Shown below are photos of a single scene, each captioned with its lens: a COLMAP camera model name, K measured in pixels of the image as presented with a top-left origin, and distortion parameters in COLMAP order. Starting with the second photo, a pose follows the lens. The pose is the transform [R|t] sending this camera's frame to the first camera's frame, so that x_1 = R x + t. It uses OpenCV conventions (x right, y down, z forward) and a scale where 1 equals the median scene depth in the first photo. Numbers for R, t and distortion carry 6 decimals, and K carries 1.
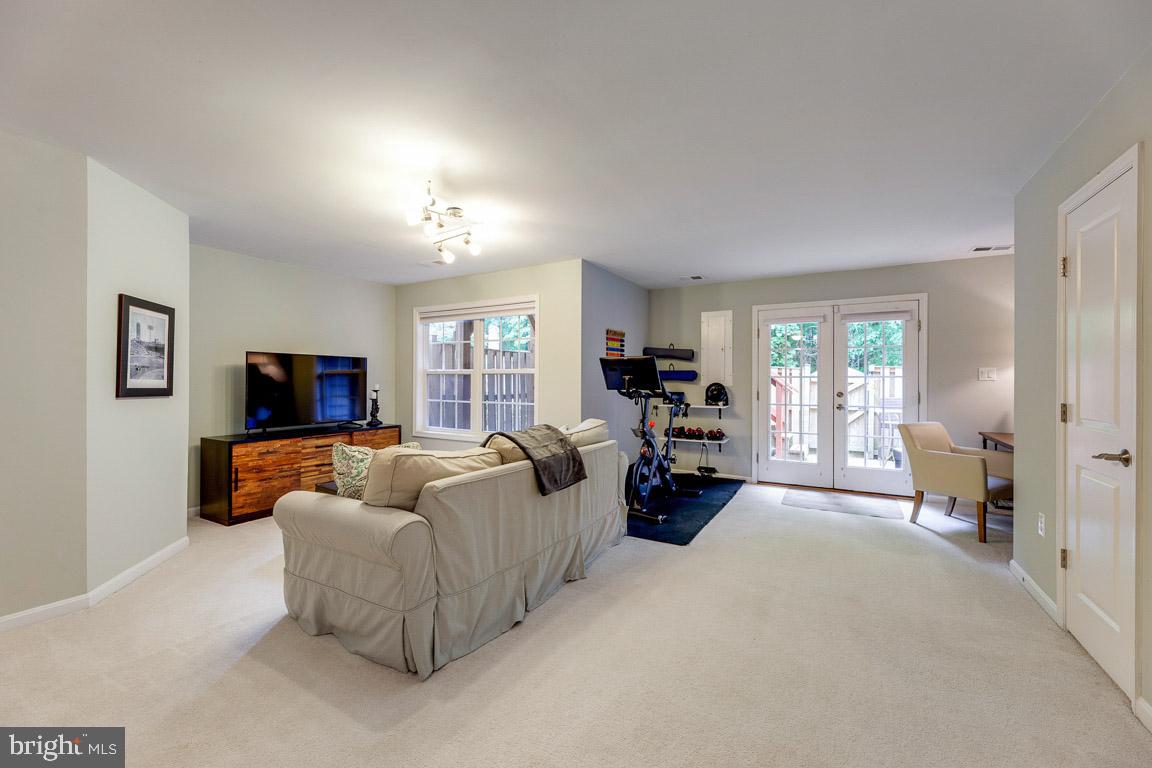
lens RADIAL K [[468.1, 0, 581.2], [0, 468.1, 383.5], [0, 0, 1]] dist [0.001397, 0.000076]
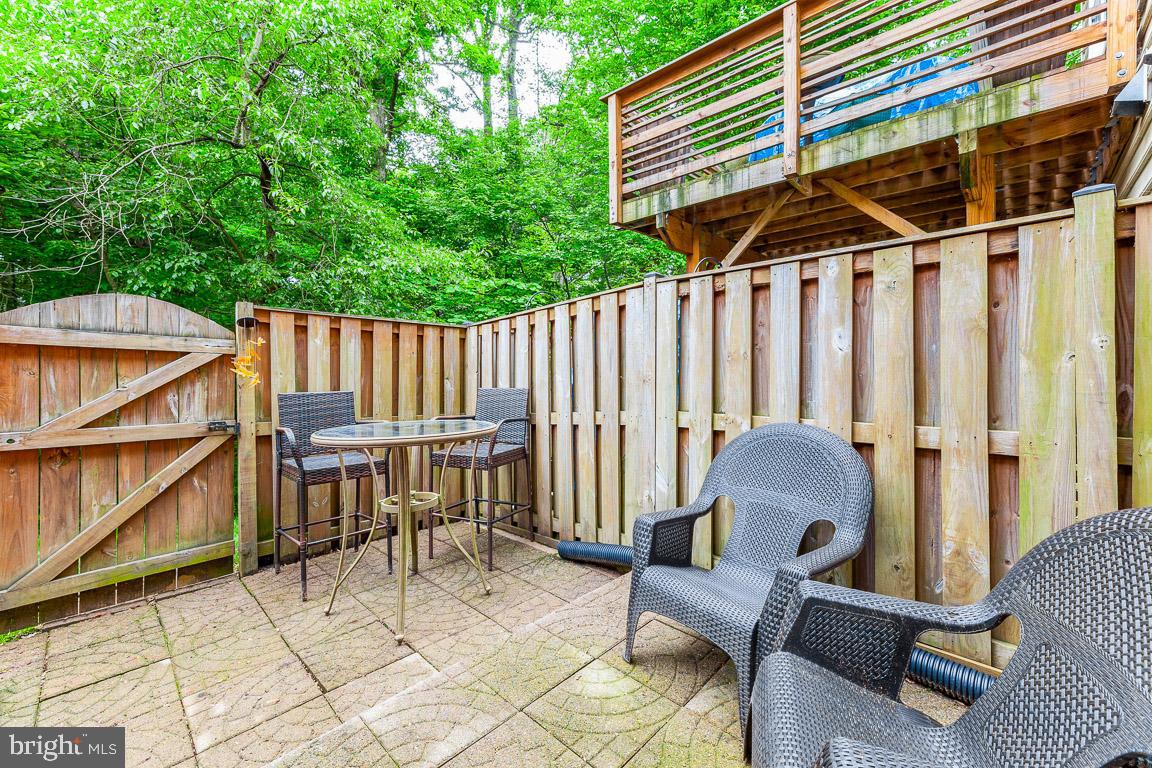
lens RADIAL K [[466.1, 0, 576.0], [0, 466.1, 384.0], [0, 0, 1]] dist [0.000040, -0.000141]
pose [[0.244519, -0.033984, 0.969049, 0.596647], [0.013430, 0.999408, 0.031660, 0.023607], [-0.969552, 0.005273, 0.244830, 1.177466]]
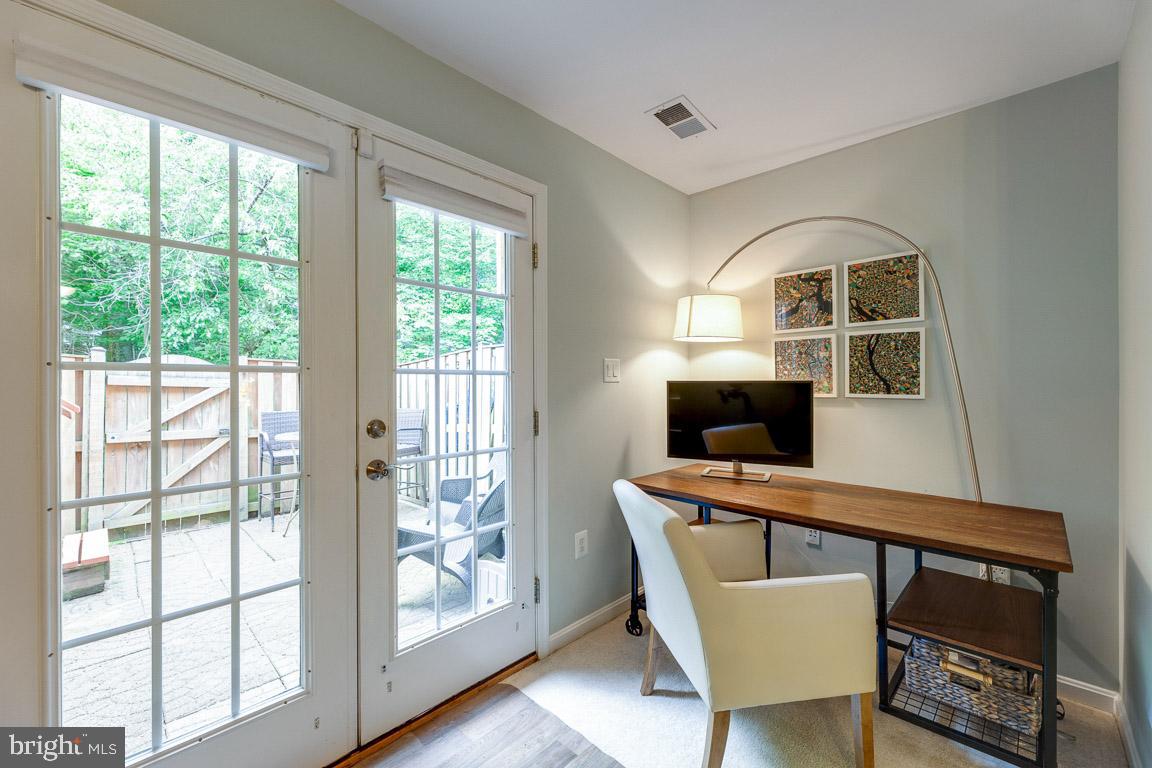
lens RADIAL K [[468.1, 0, 581.2], [0, 468.1, 383.5], [0, 0, 1]] dist [0.001397, 0.000076]
pose [[0.247951, -0.002786, 0.968768, 0.291247], [0.009014, 0.999959, 0.000569, -0.004737], [-0.968731, 0.008591, 0.247966, 0.796689]]
